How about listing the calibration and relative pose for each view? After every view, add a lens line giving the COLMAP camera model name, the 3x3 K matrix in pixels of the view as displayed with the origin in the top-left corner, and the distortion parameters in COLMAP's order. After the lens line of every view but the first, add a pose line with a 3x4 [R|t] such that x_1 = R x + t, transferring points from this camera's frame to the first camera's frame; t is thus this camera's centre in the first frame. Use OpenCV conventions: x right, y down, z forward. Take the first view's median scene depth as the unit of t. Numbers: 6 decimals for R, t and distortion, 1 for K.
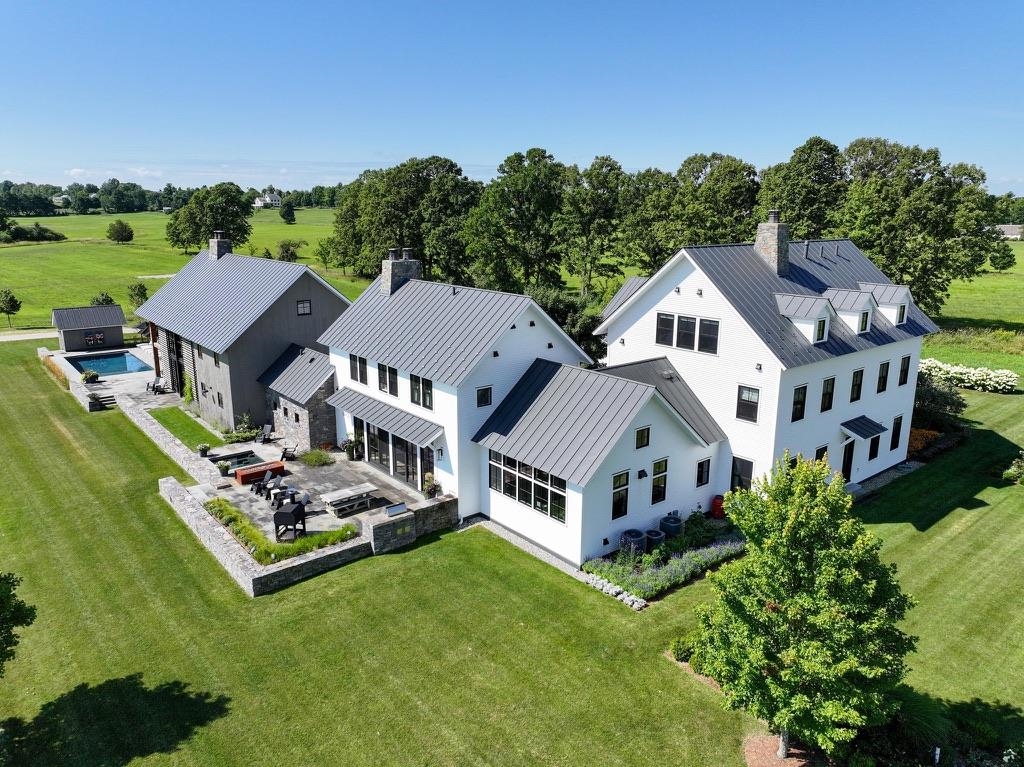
lens RADIAL K [[717.4, 0, 512.0], [0, 717.4, 383.5], [0, 0, 1]] dist [0.004176, -0.000261]
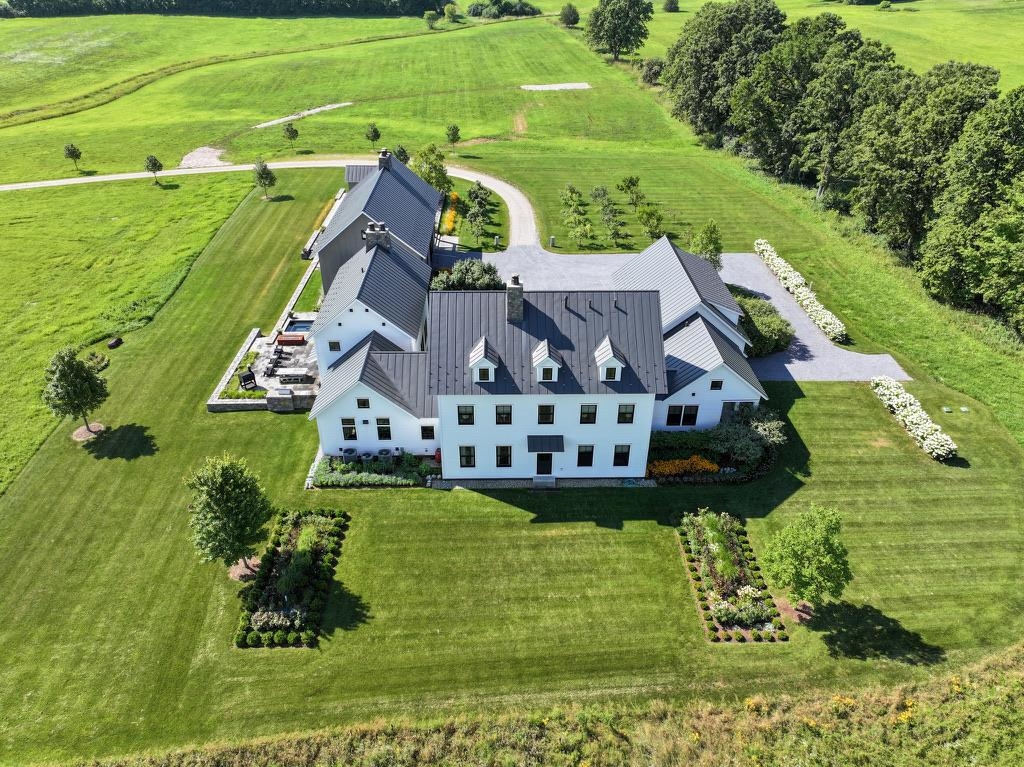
lens RADIAL K [[717.4, 0, 512.0], [0, 717.4, 383.5], [0, 0, 1]] dist [0.004176, -0.000261]
pose [[0.780427, 0.328754, -0.531841, 1.085818], [-0.145229, 0.922659, 0.357225, -0.504817], [0.608147, -0.201549, 0.767812, -0.066439]]
